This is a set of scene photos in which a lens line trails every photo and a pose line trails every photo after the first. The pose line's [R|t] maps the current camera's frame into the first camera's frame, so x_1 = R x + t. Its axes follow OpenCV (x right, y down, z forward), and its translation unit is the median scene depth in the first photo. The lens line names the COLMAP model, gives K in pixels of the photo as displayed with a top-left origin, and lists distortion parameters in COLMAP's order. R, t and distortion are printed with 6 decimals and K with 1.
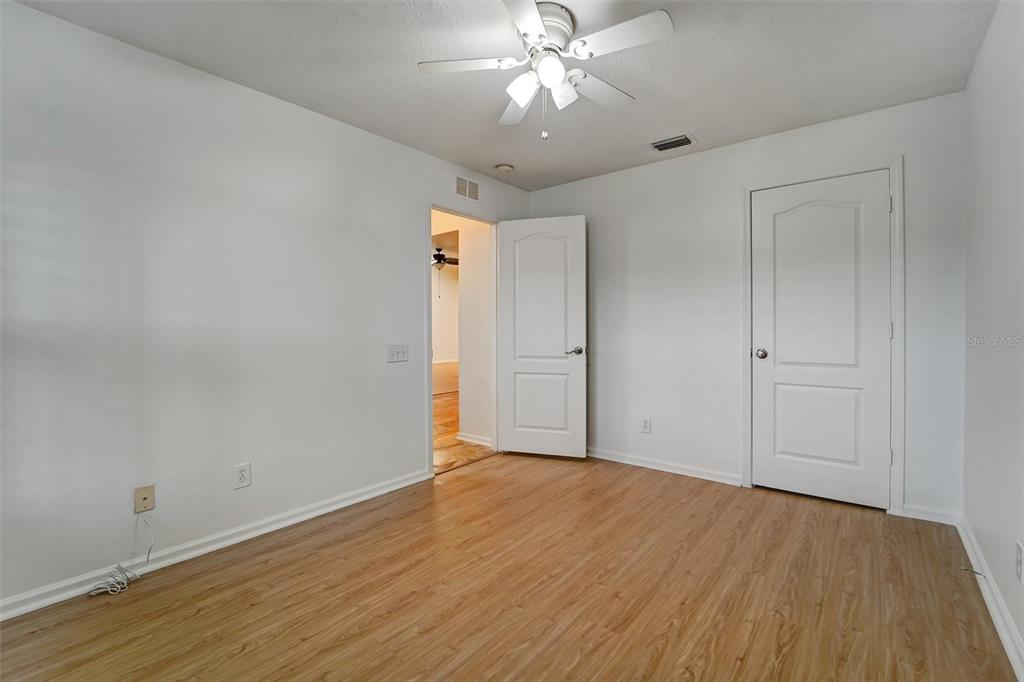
lens RADIAL K [[428.0, 0, 512.0], [0, 428.0, 341.0], [0, 0, 1]] dist [-0.021758, -0.000365]
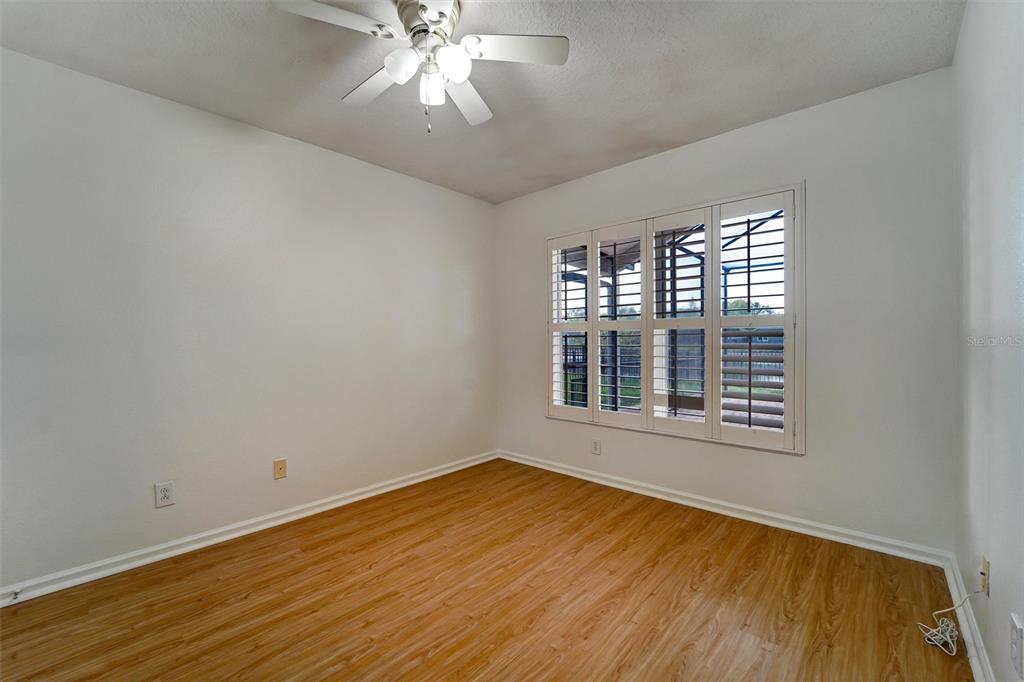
lens RADIAL K [[428.0, 0, 512.0], [0, 428.0, 341.0], [0, 0, 1]] dist [-0.021758, -0.000365]
pose [[-0.999511, 0.016491, 0.026566, -0.123350], [0.017448, 0.999191, 0.036227, -0.072247], [-0.025948, 0.036673, -0.998990, 2.069907]]
